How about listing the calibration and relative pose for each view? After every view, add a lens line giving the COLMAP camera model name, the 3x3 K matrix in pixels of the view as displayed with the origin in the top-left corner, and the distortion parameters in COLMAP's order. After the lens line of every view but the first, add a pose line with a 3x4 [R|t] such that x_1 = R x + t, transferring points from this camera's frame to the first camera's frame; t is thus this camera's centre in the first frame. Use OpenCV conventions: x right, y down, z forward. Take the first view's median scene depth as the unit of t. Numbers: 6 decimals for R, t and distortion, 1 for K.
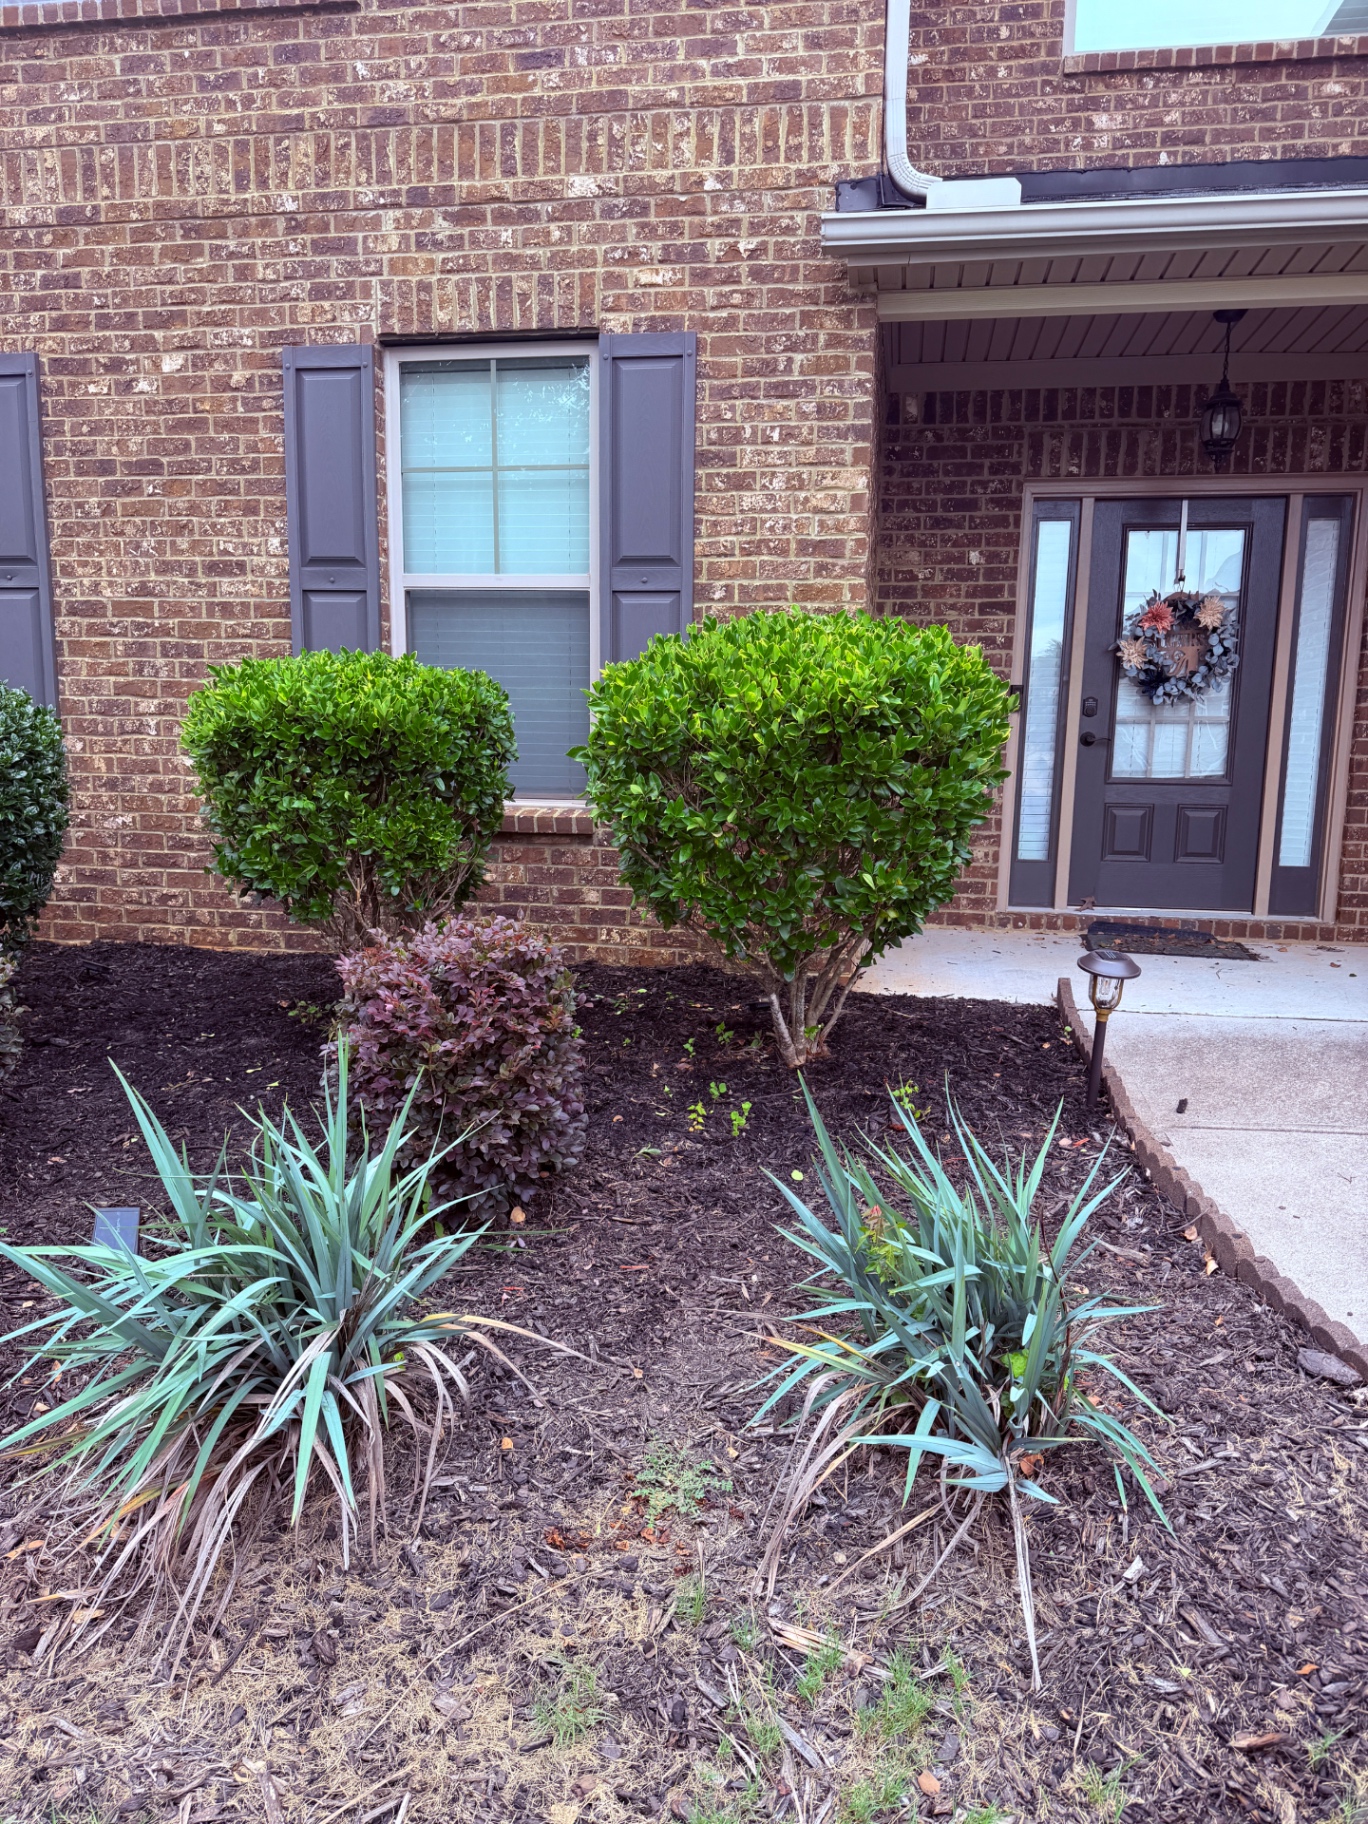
lens RADIAL K [[1283.5, 0, 684.0], [0, 1283.5, 912.0], [0, 0, 1]] dist [-0.001255, -0.003321]
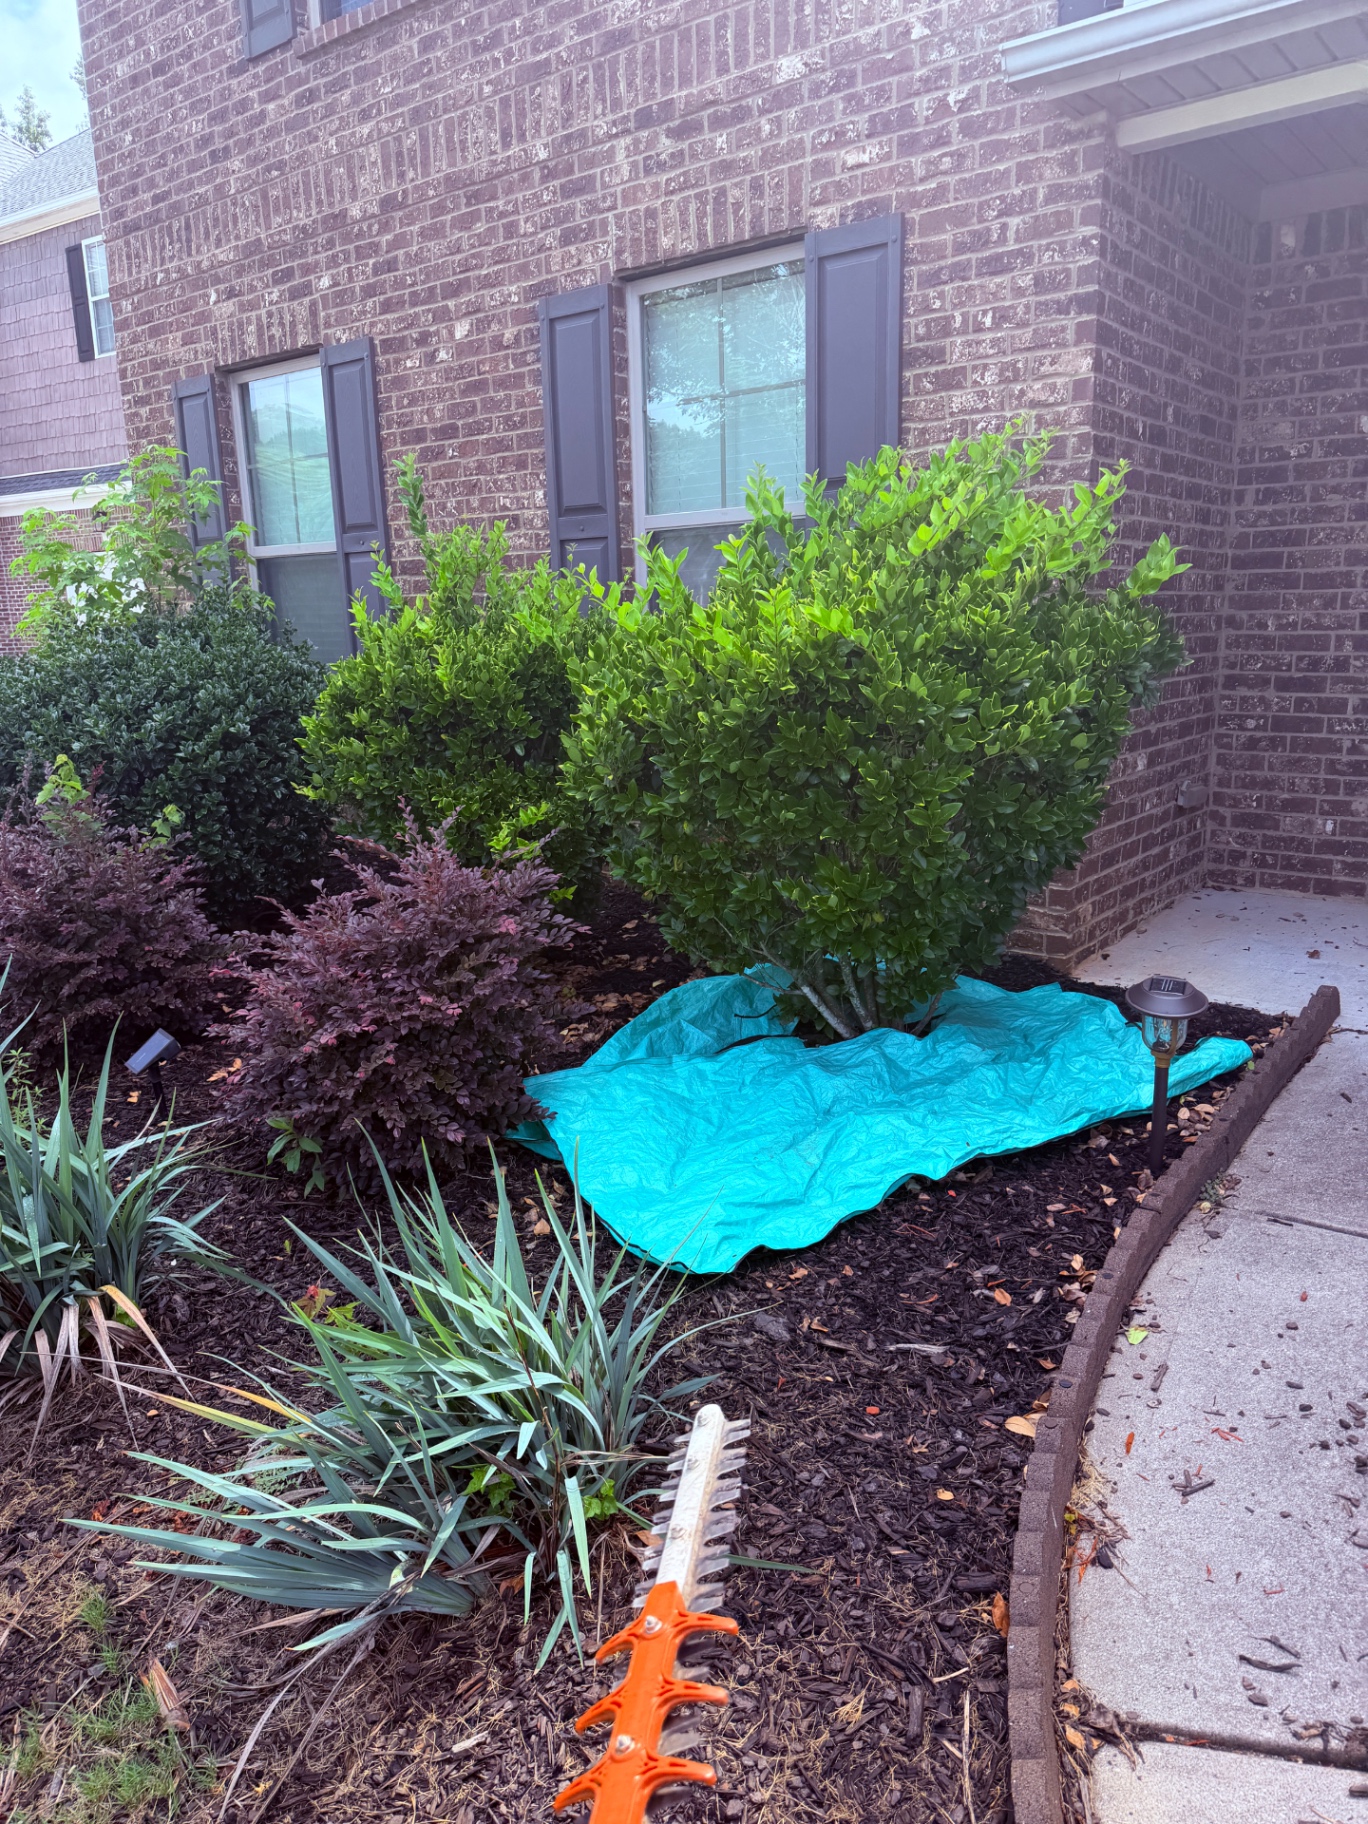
lens RADIAL K [[1283.5, 0, 684.0], [0, 1283.5, 912.0], [0, 0, 1]] dist [-0.001255, -0.003321]
pose [[0.882898, 0.063979, -0.465186, 0.306993], [-0.025292, 0.995716, 0.088942, -0.048163], [0.468883, -0.066762, 0.880733, 0.121873]]
